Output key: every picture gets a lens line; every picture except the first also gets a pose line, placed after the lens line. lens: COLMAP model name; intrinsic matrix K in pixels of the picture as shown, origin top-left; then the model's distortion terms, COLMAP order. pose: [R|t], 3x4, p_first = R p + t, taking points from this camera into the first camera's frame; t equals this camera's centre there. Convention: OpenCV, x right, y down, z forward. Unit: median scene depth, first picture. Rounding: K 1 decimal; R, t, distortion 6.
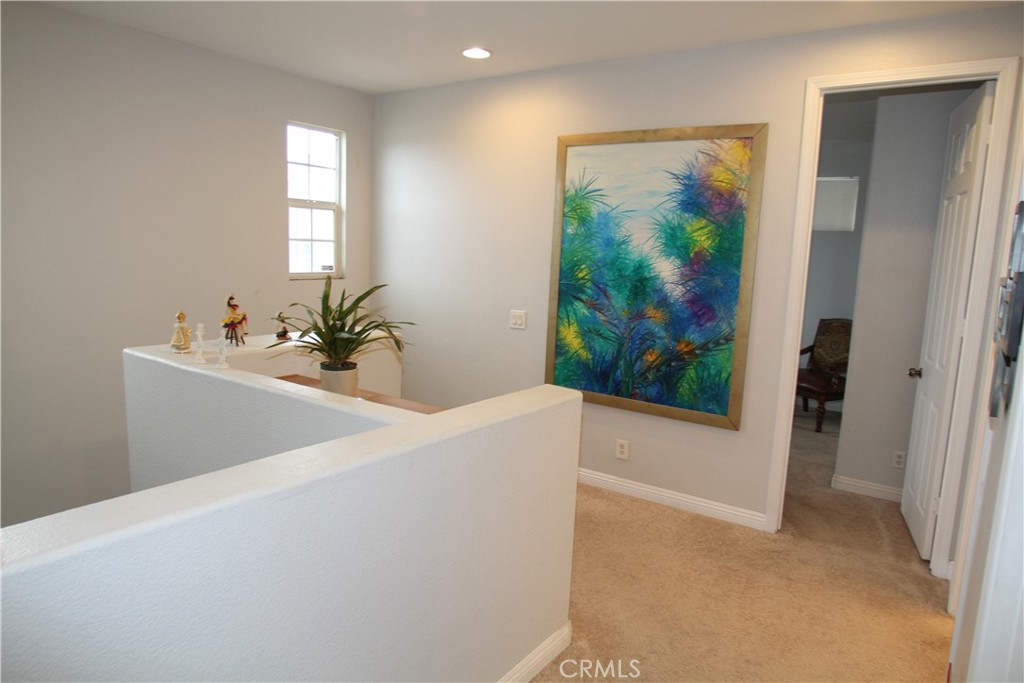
lens RADIAL K [[661.1, 0, 508.6], [0, 661.1, 335.0], [0, 0, 1]] dist [-0.057529, 0.037724]
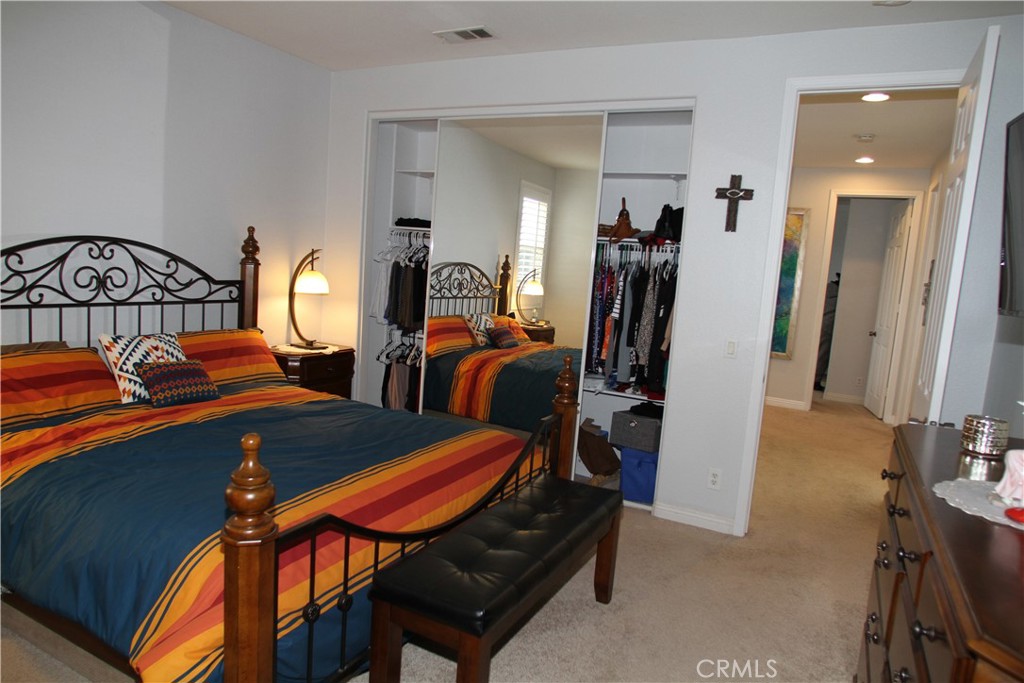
lens RADIAL K [[661.1, 0, 509.7], [0, 661.1, 342.7], [0, 0, 1]] dist [-0.057529, 0.037724]
pose [[0.991970, 0.020413, 0.124816, -0.731709], [-0.017788, 0.999597, -0.022103, 0.149915], [-0.125217, 0.019705, 0.991934, -0.848377]]
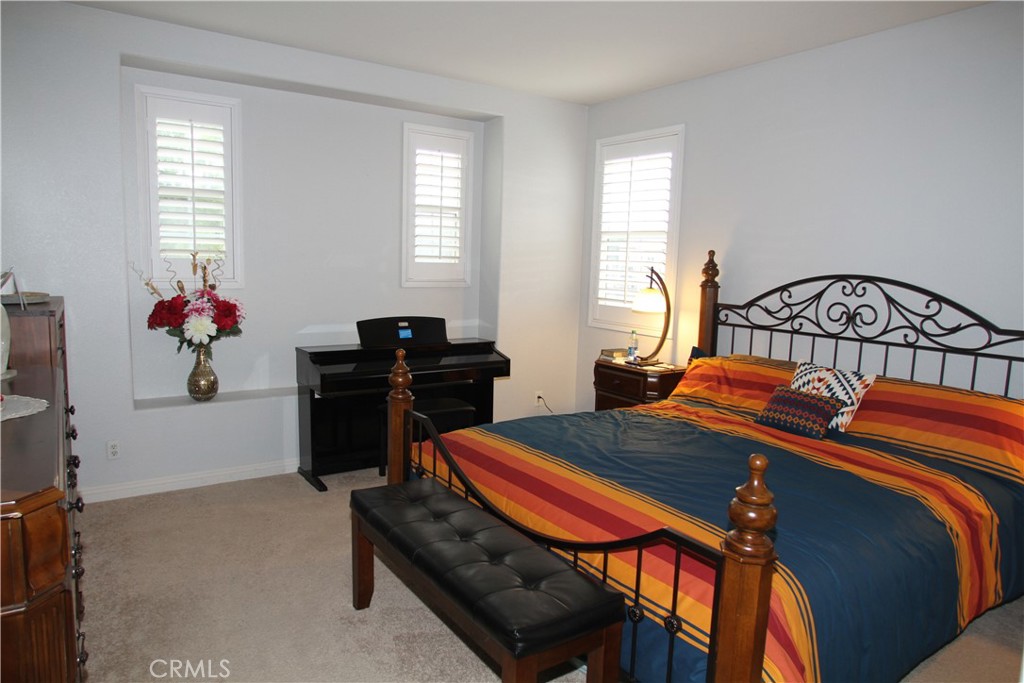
lens RADIAL K [[661.1, 0, 510.7], [0, 661.1, 344.5], [0, 0, 1]] dist [-0.057529, 0.037724]
pose [[-0.361146, 0.069787, -0.929894, 3.485786], [-0.183698, 0.972331, 0.144315, -0.541138], [0.914237, 0.222938, -0.338334, 4.818768]]
